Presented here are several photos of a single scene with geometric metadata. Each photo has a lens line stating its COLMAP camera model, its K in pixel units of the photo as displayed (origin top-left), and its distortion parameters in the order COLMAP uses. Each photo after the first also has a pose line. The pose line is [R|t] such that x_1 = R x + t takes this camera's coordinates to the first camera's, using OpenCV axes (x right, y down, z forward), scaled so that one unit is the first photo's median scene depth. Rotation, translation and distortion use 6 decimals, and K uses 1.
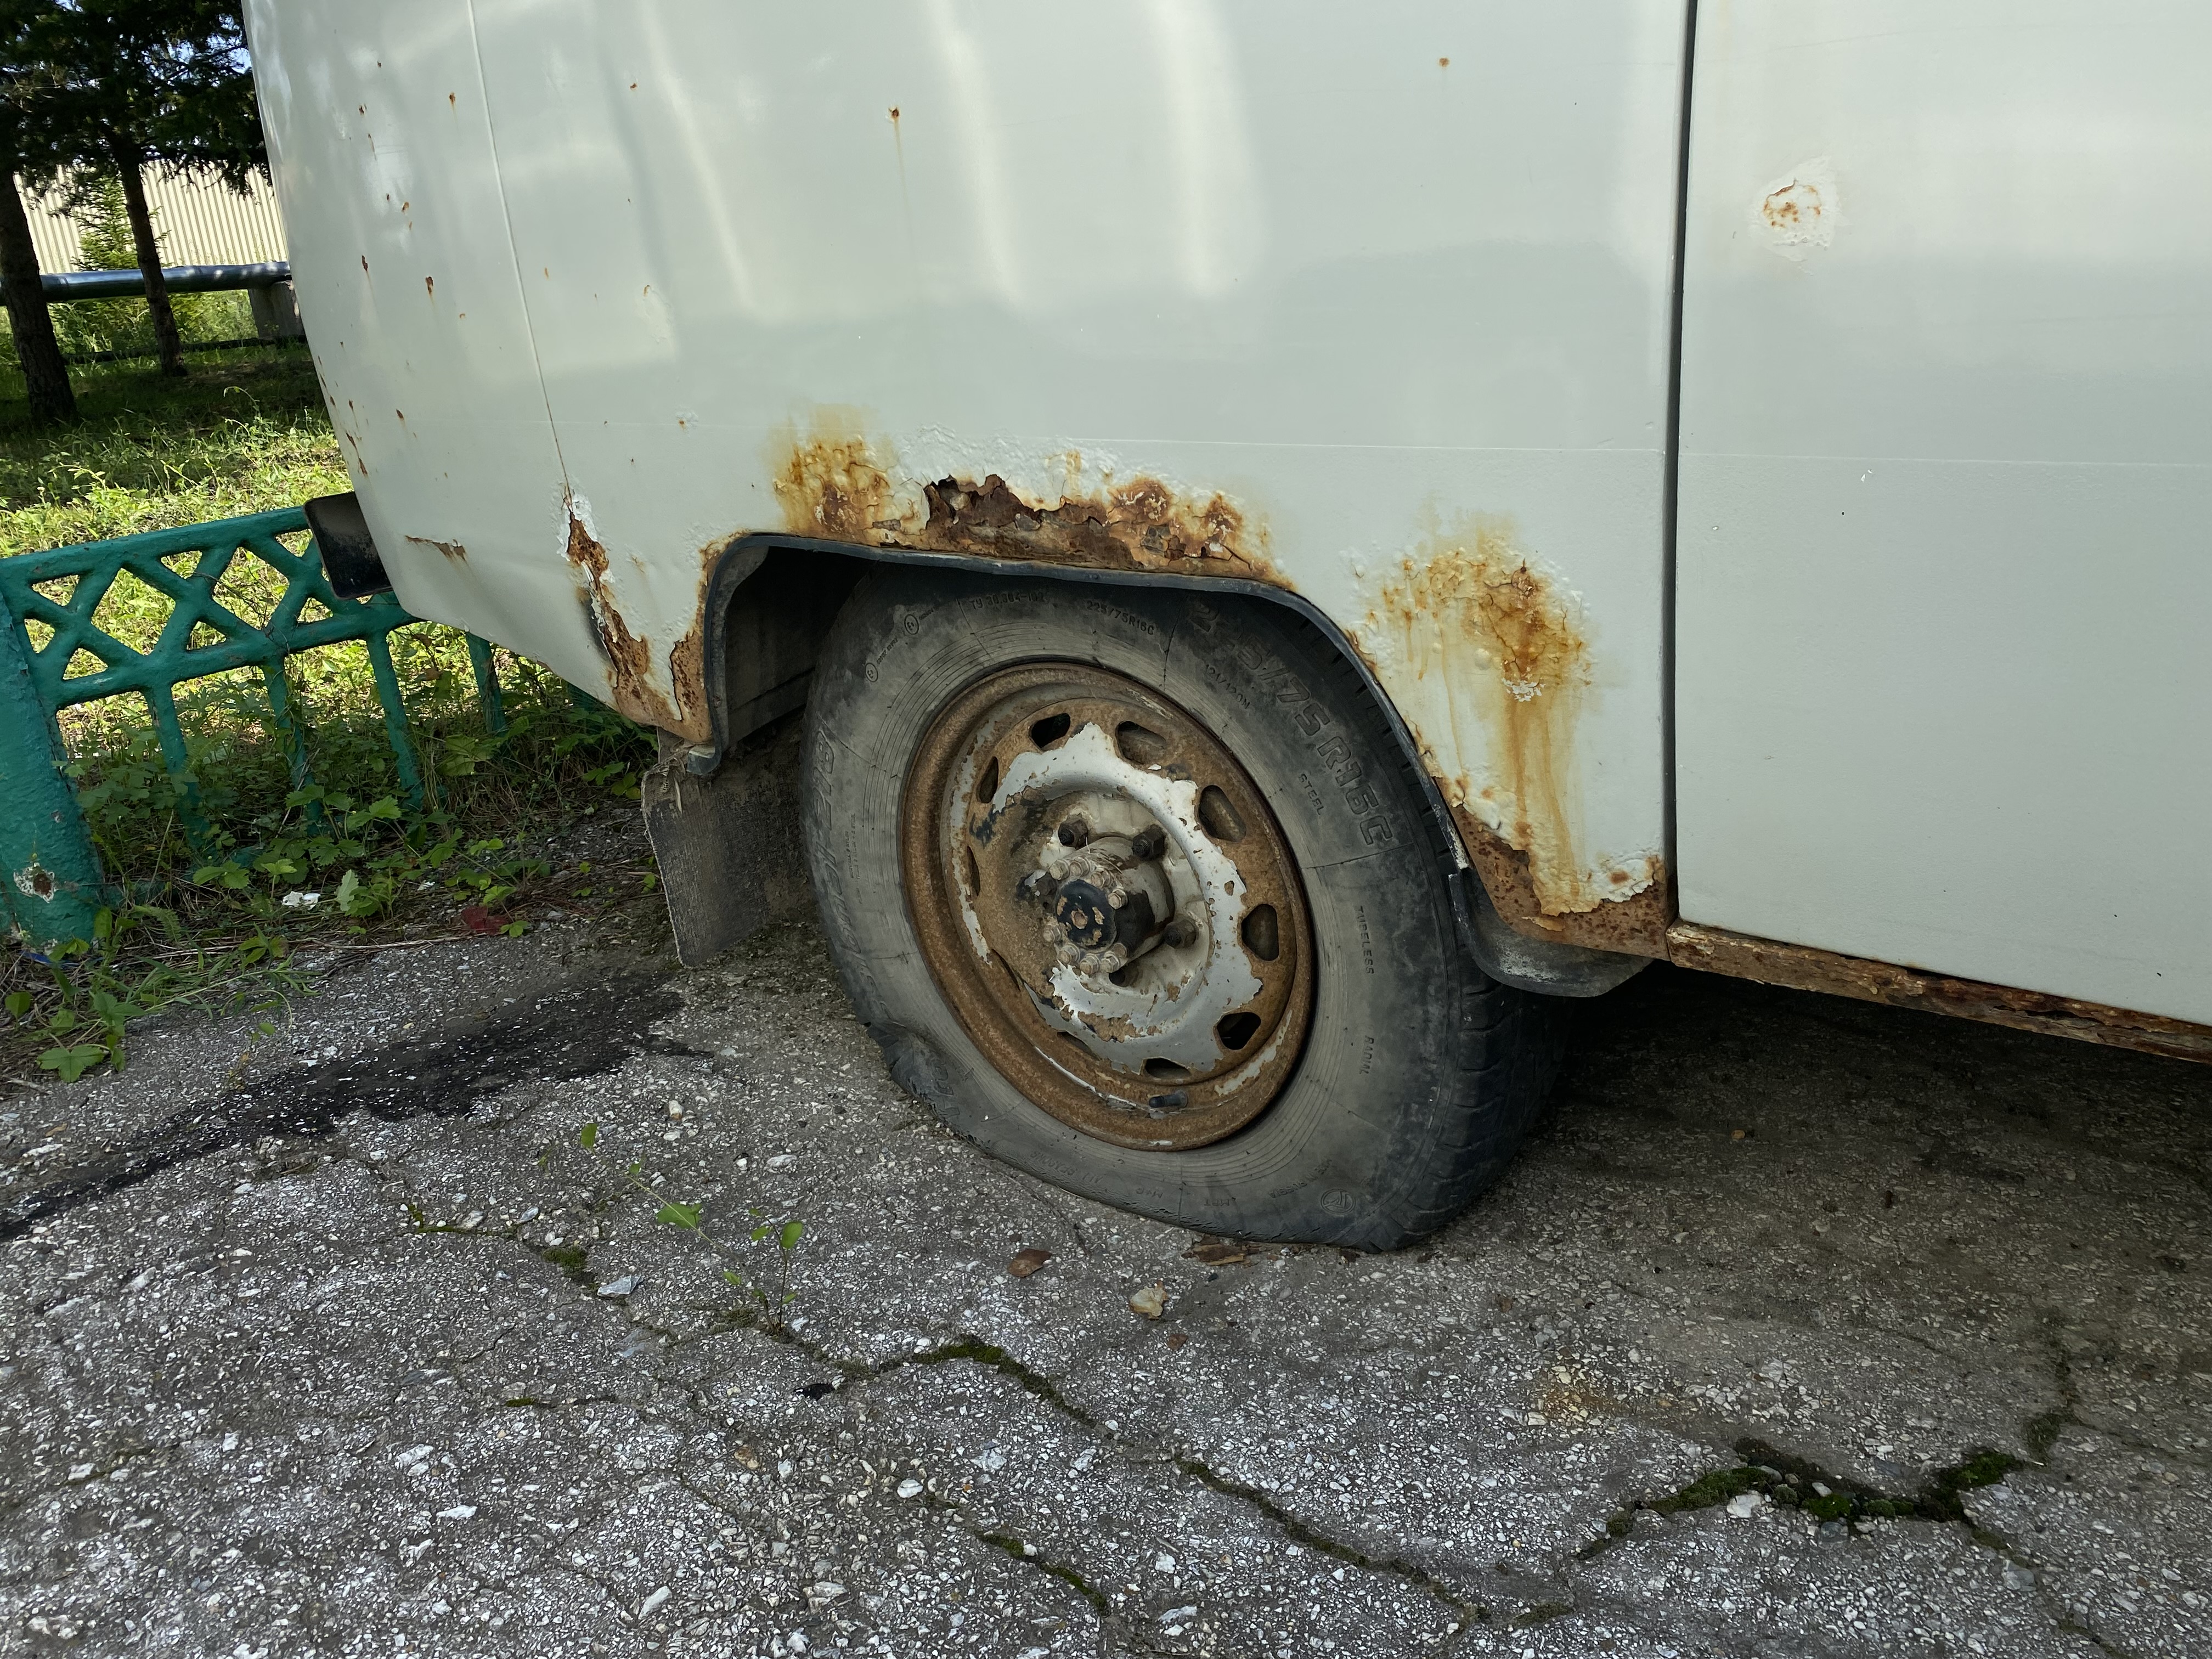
lens RADIAL K [[1708.0, 0, 1106.5], [0, 1708.0, 811.0], [0, 0, 1]] dist [0.026402, -0.024875]
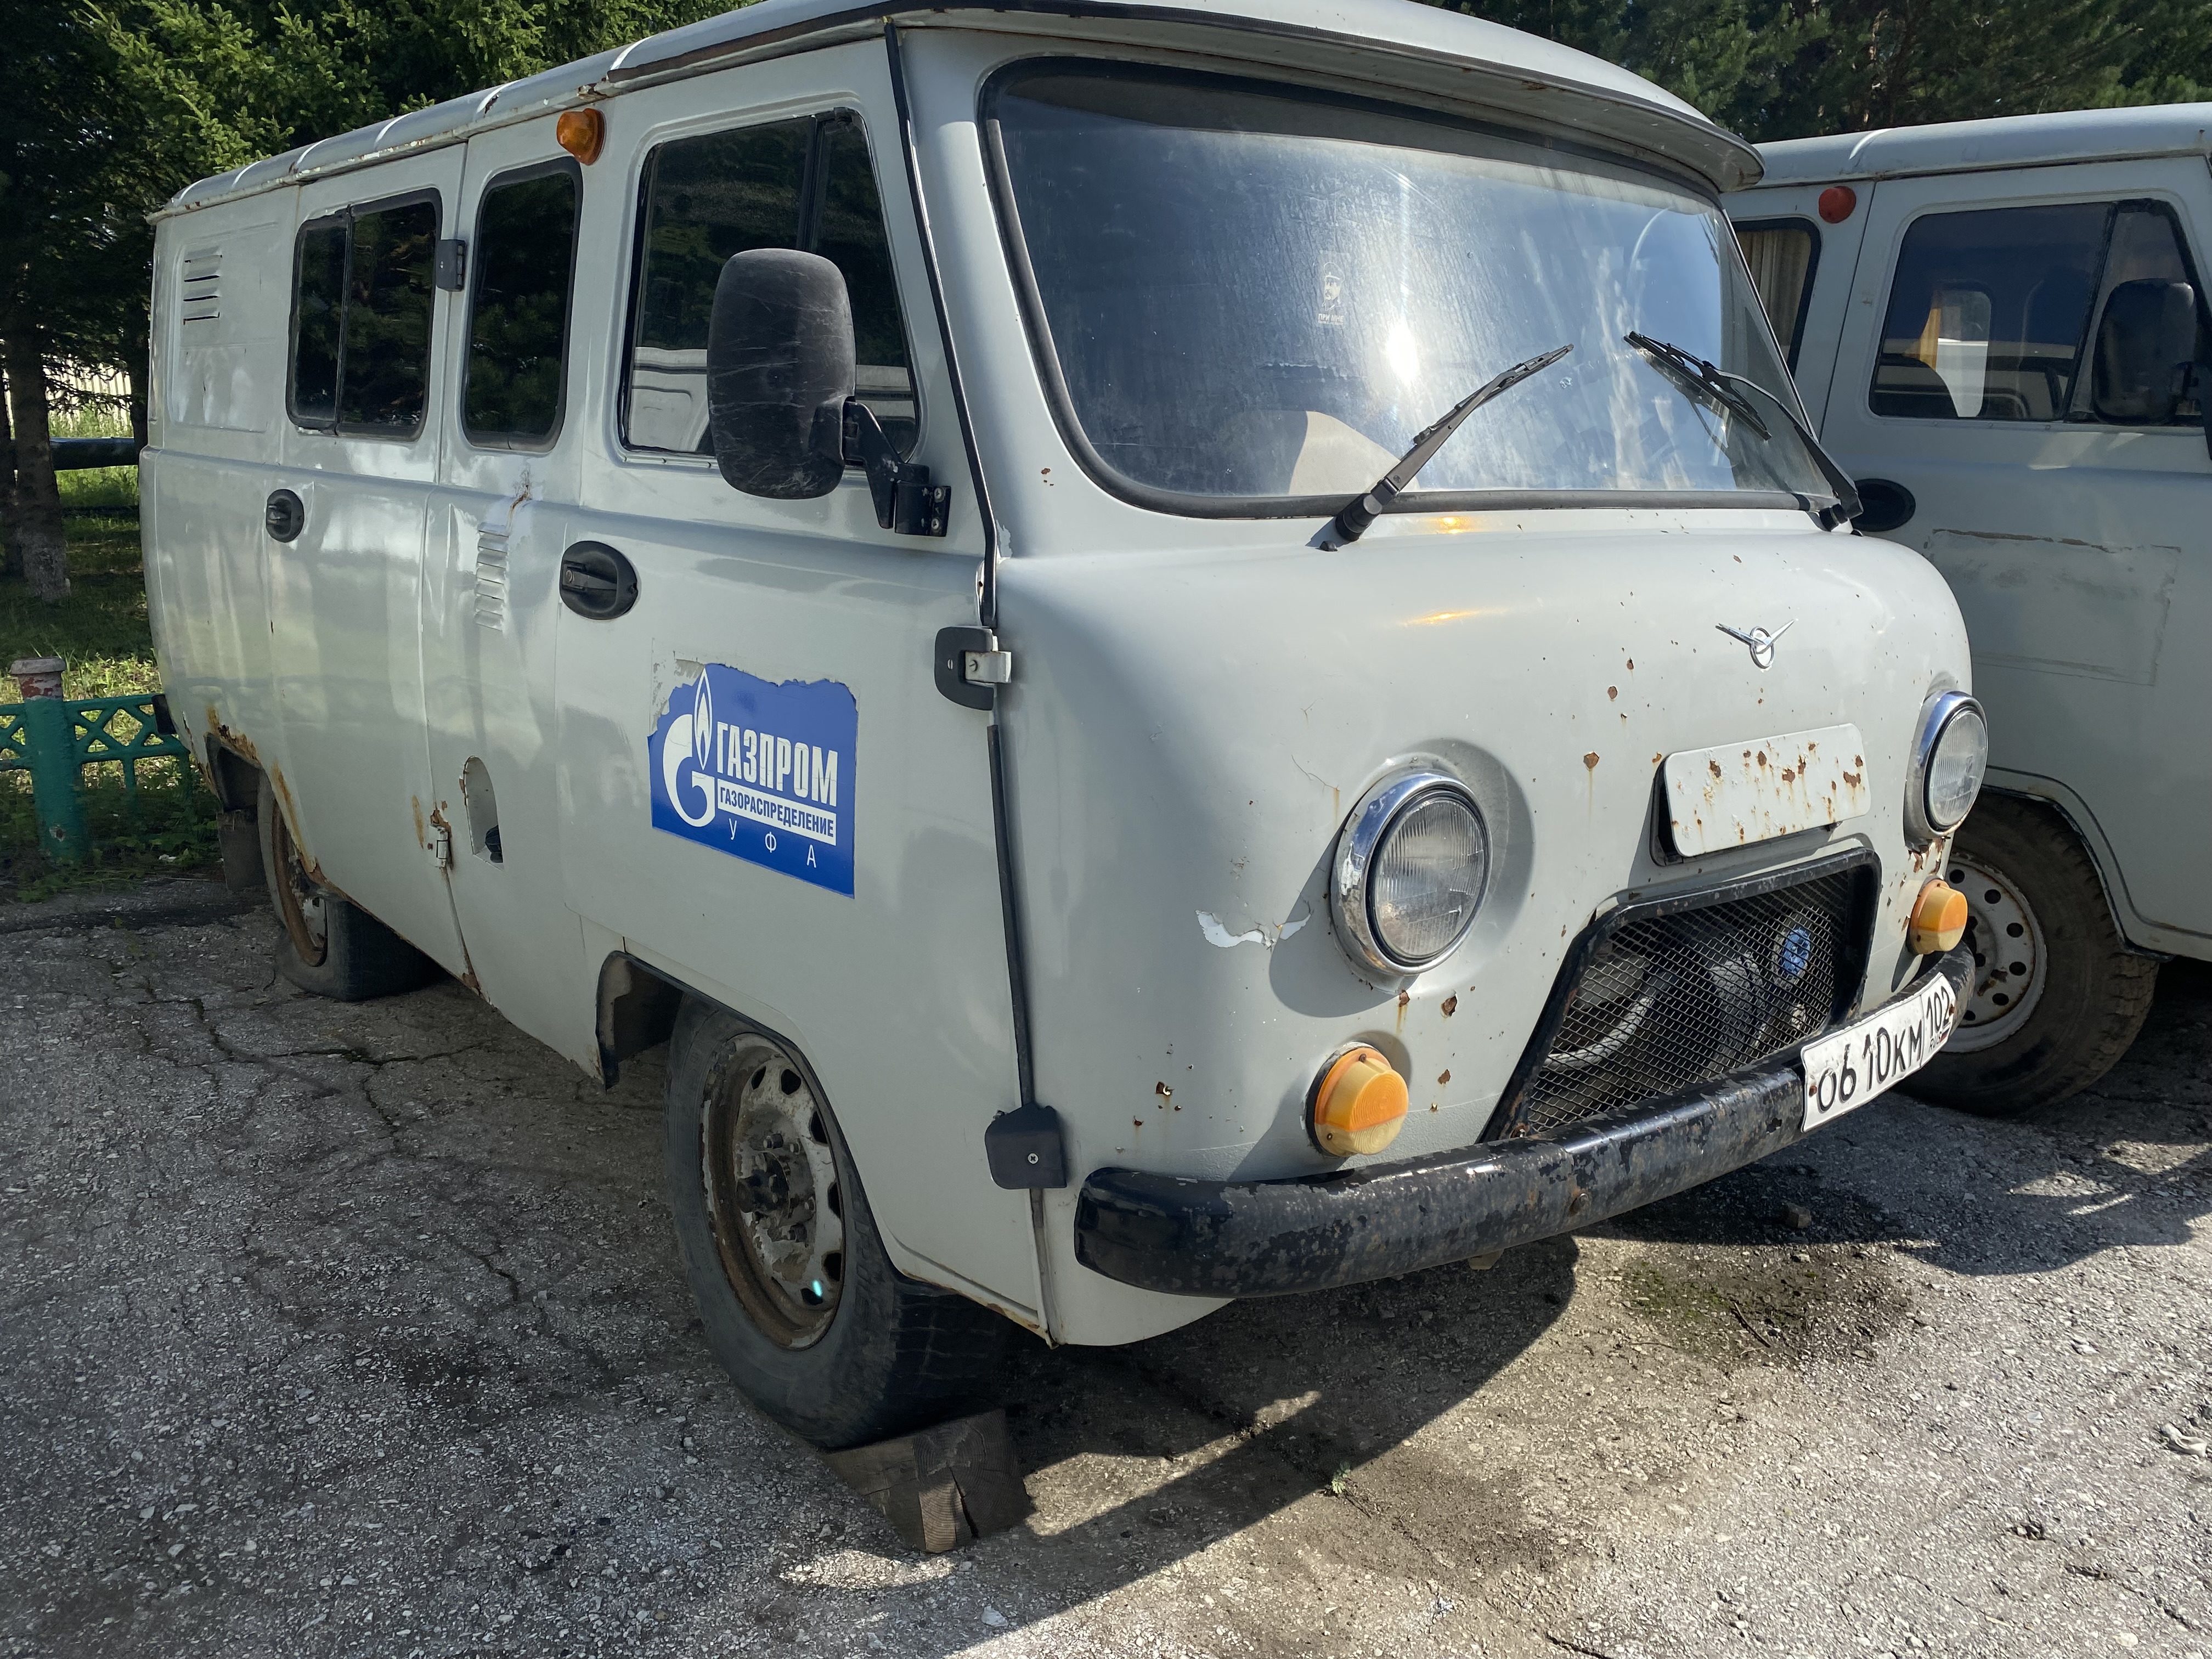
lens RADIAL K [[1708.0, 0, 1098.1], [0, 1708.0, 782.9], [0, 0, 1]] dist [0.026402, -0.024875]
pose [[0.969616, 0.126360, -0.209471, 1.529456], [-0.149662, 0.983733, -0.099349, -0.007011], [0.193510, 0.127680, 0.972755, -1.273054]]
